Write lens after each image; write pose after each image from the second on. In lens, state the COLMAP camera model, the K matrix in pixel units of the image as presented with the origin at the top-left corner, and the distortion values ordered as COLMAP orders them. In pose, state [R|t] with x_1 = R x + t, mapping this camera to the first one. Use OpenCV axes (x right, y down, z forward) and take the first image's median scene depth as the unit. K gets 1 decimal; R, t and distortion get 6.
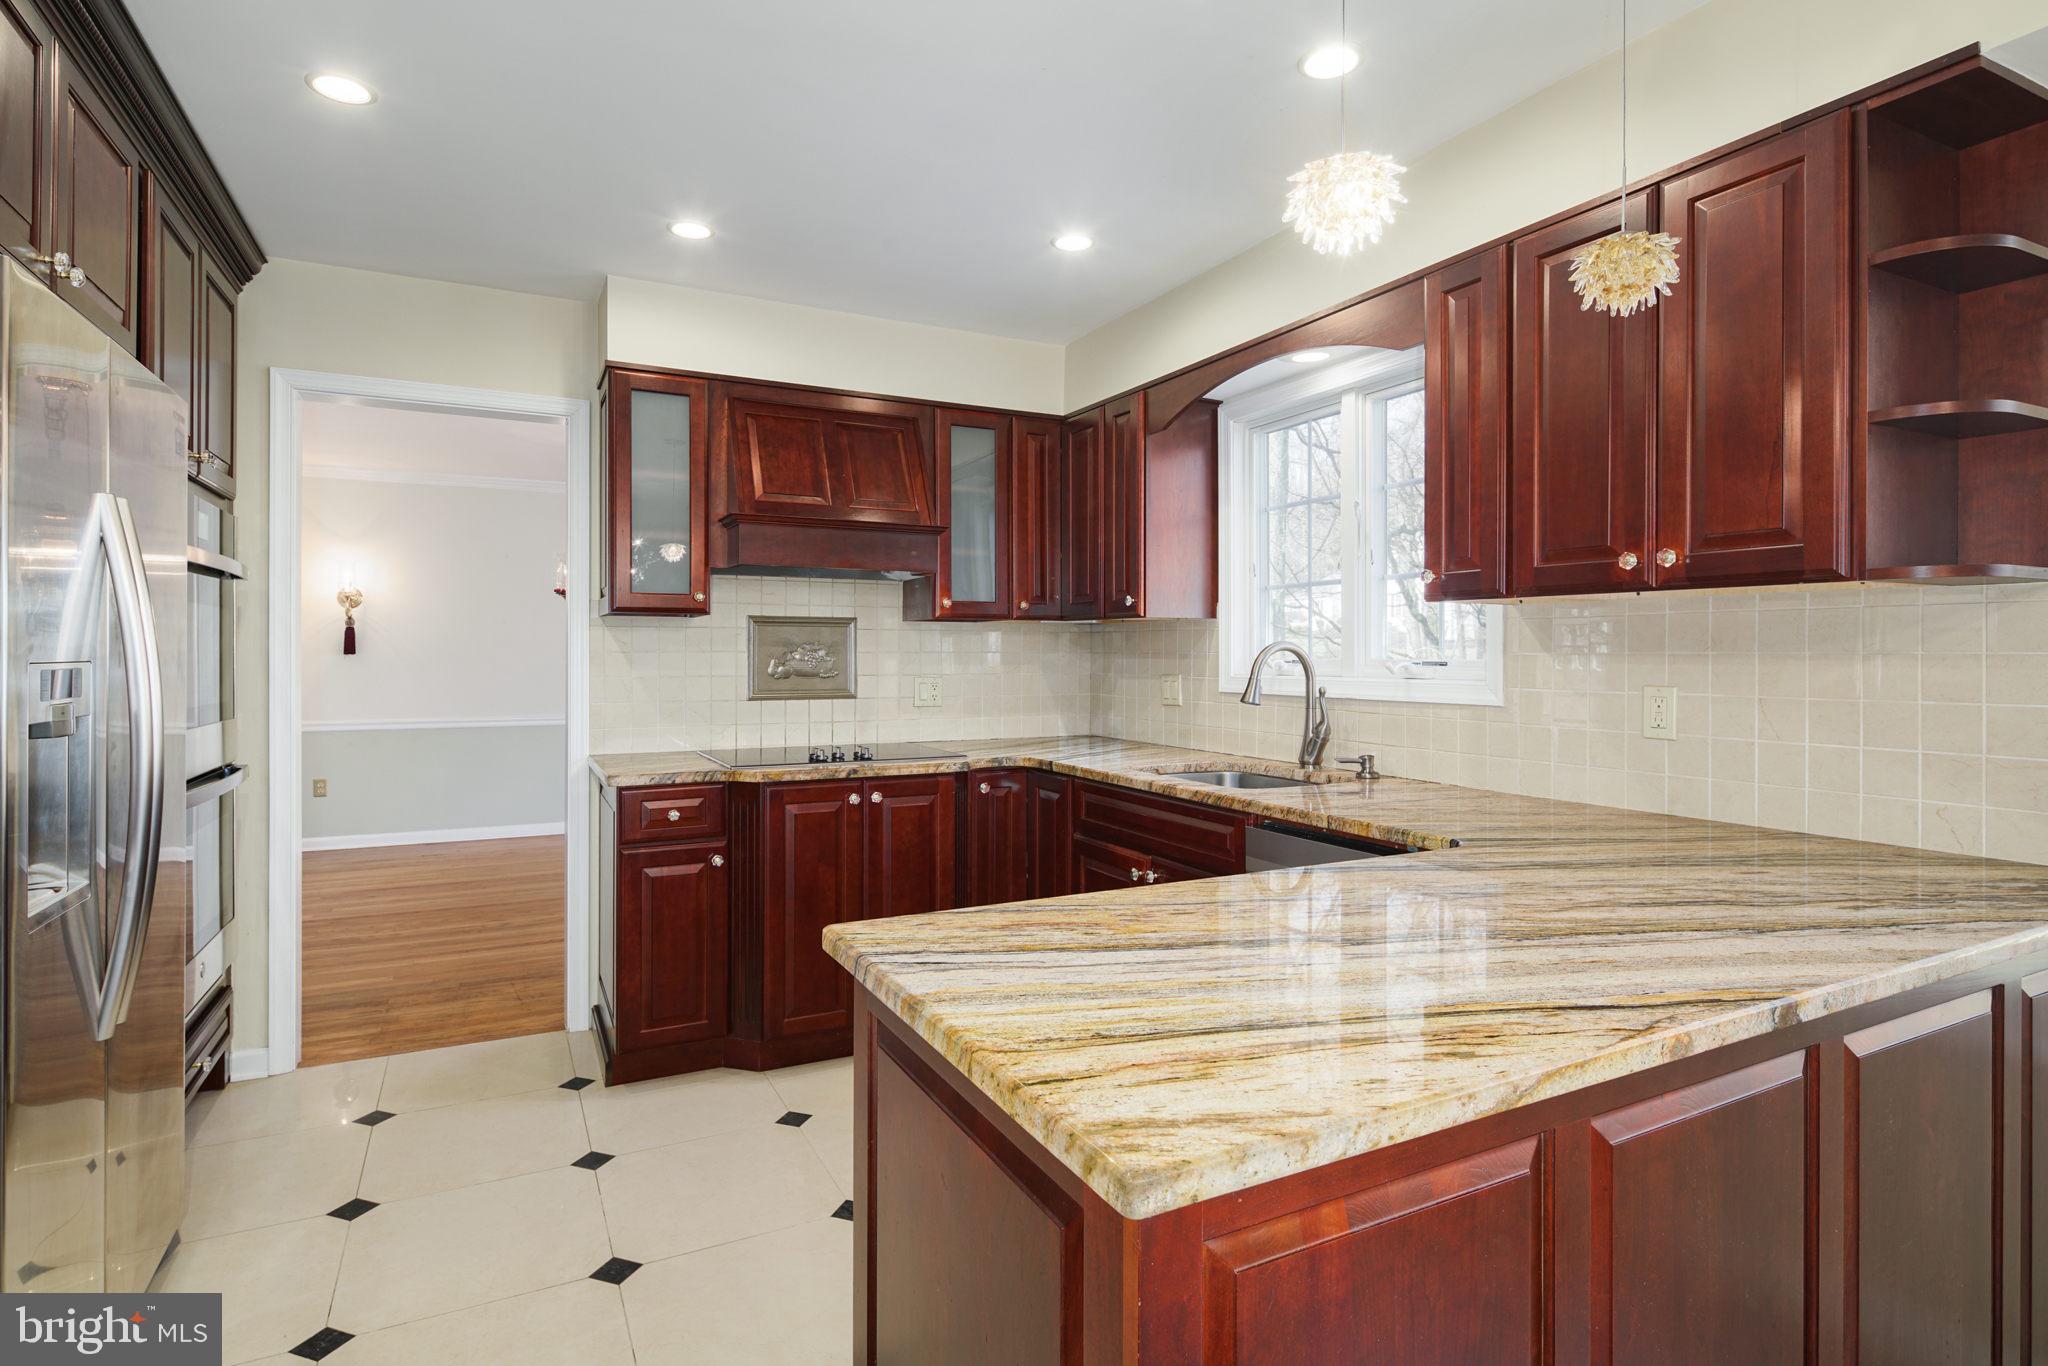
lens RADIAL K [[1020.6, 0, 1019.4], [0, 1020.6, 662.7], [0, 0, 1]] dist [-0.001539, -0.000203]
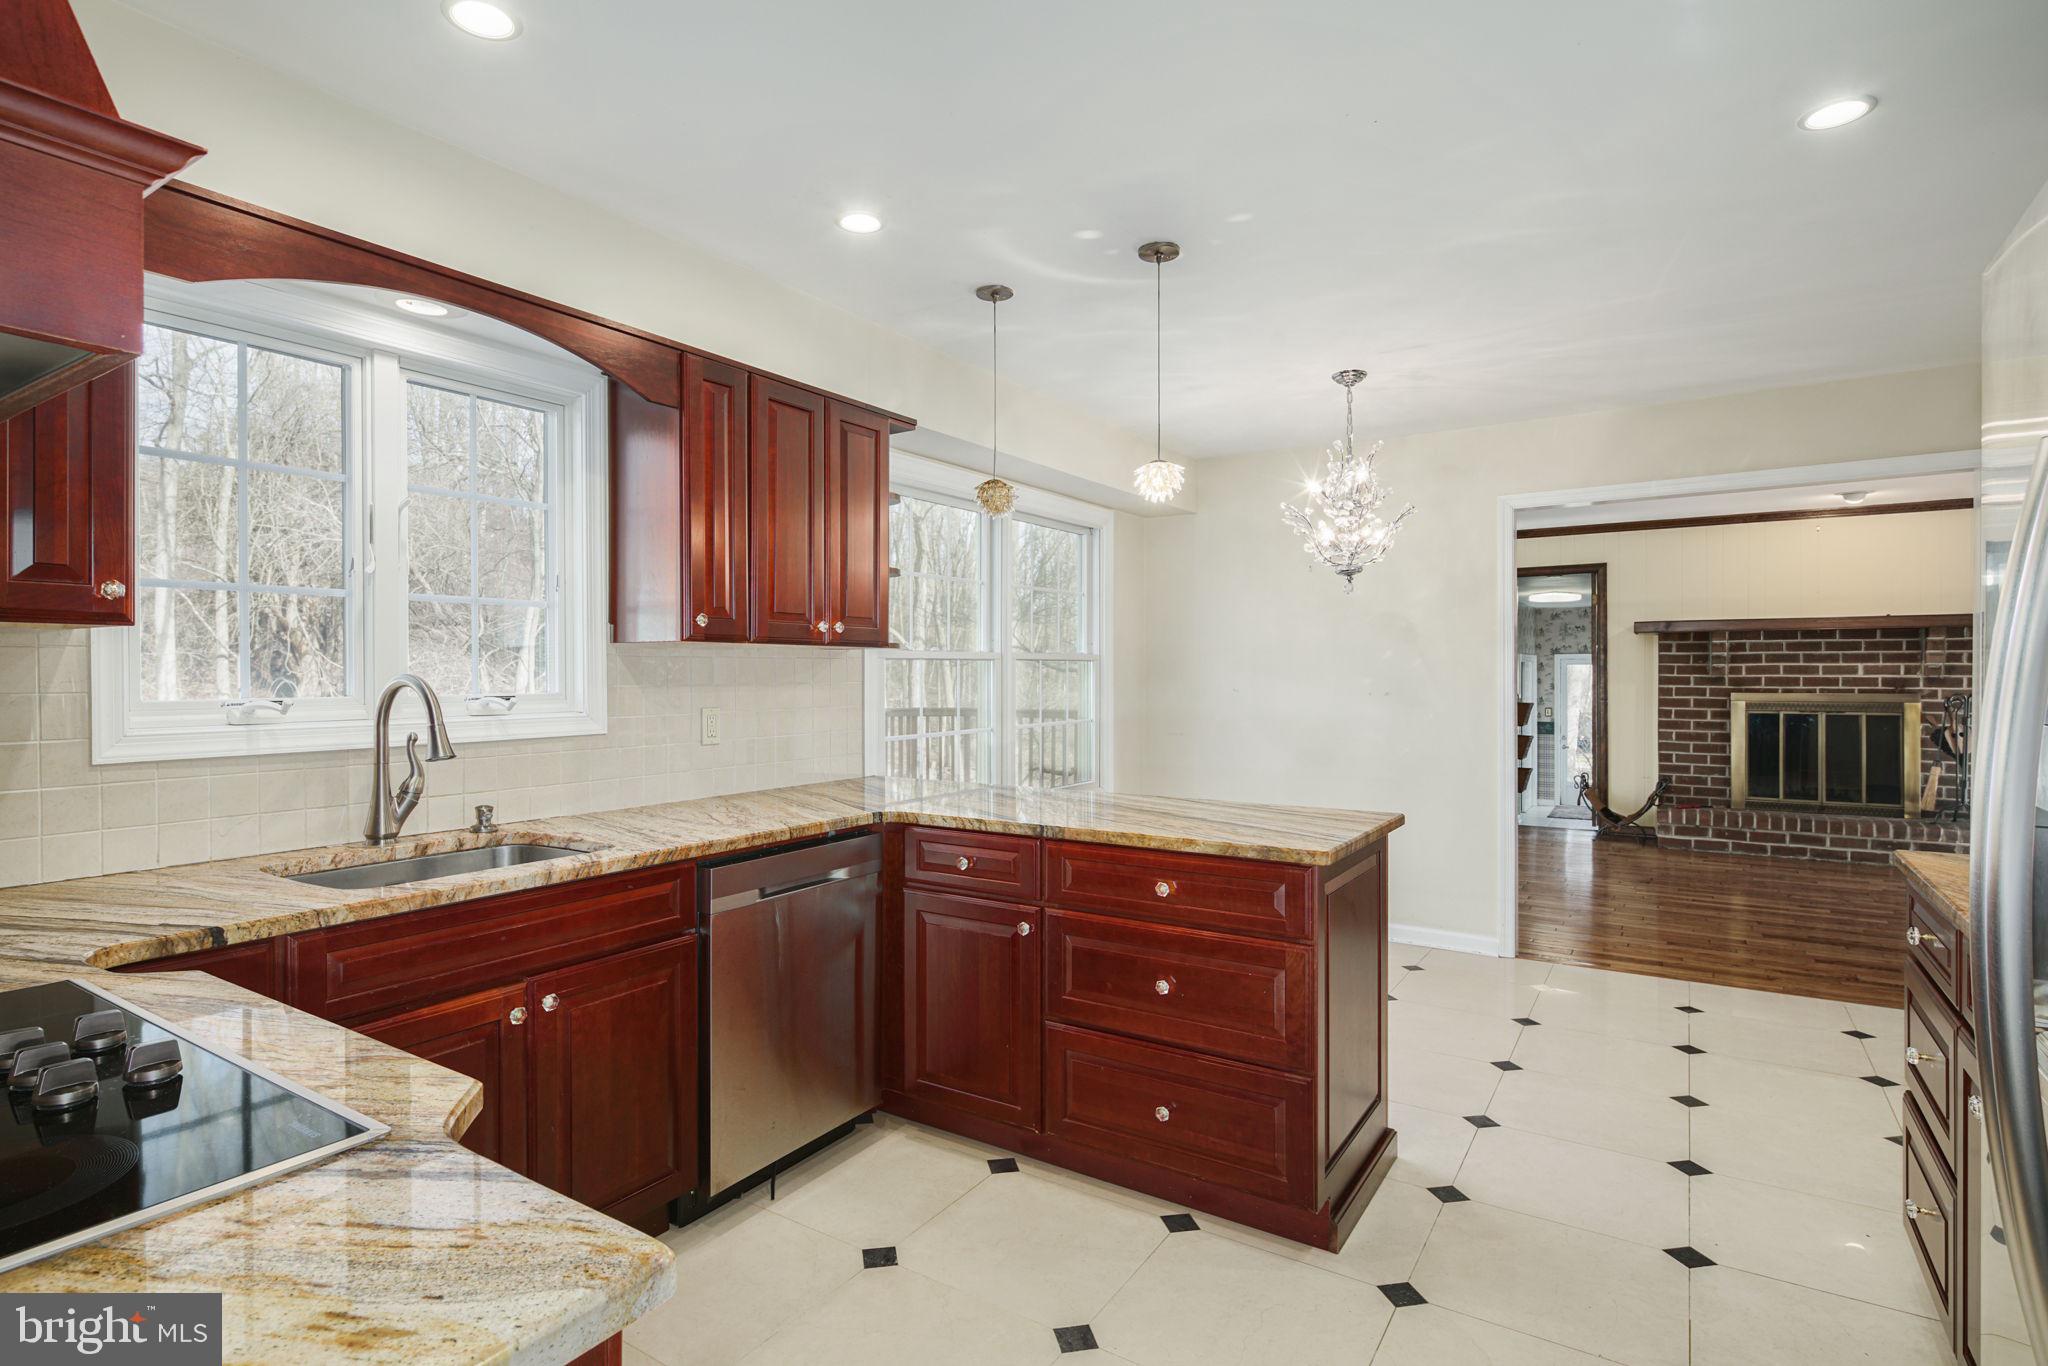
lens RADIAL K [[1020.6, 0, 1019.4], [0, 1020.6, 662.7], [0, 0, 1]] dist [-0.001539, -0.000203]
pose [[-0.493312, 0.003559, 0.869845, -0.525236], [0.005452, 0.999985, -0.000999, -0.022109], [-0.869835, 0.004250, -0.493324, 0.845733]]
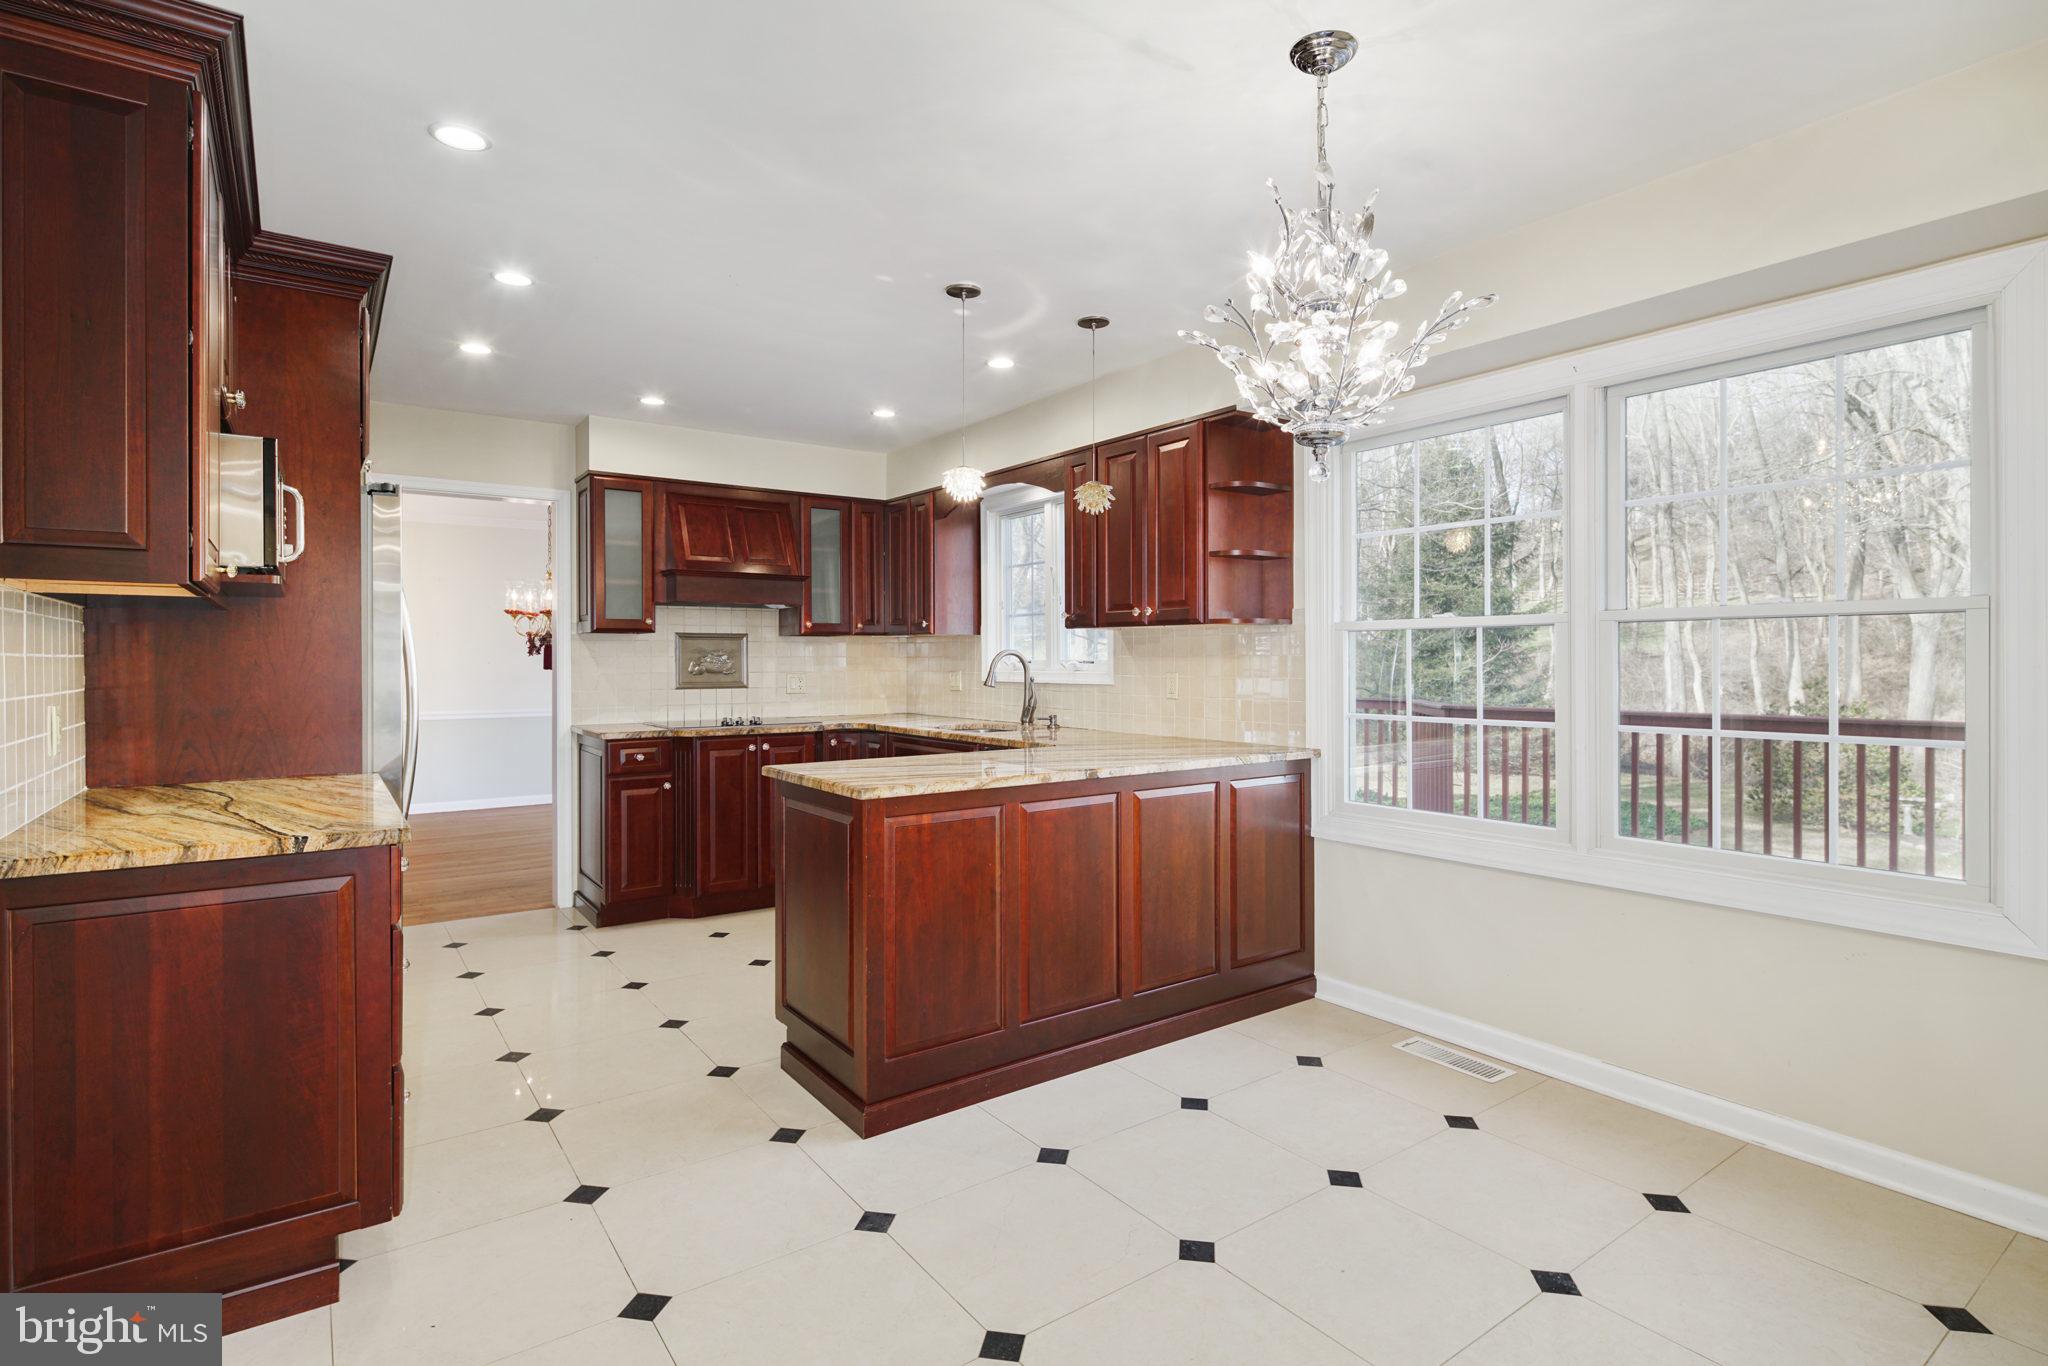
lens RADIAL K [[1062.7, 0, 955.8], [0, 1062.7, 680.6], [0, 0, 1]] dist [0.000210, -0.000048]
pose [[0.997532, -0.004061, 0.070097, 0.039356], [0.003297, 0.999934, 0.011011, 0.009424], [-0.070137, -0.010752, 0.997479, -0.648409]]
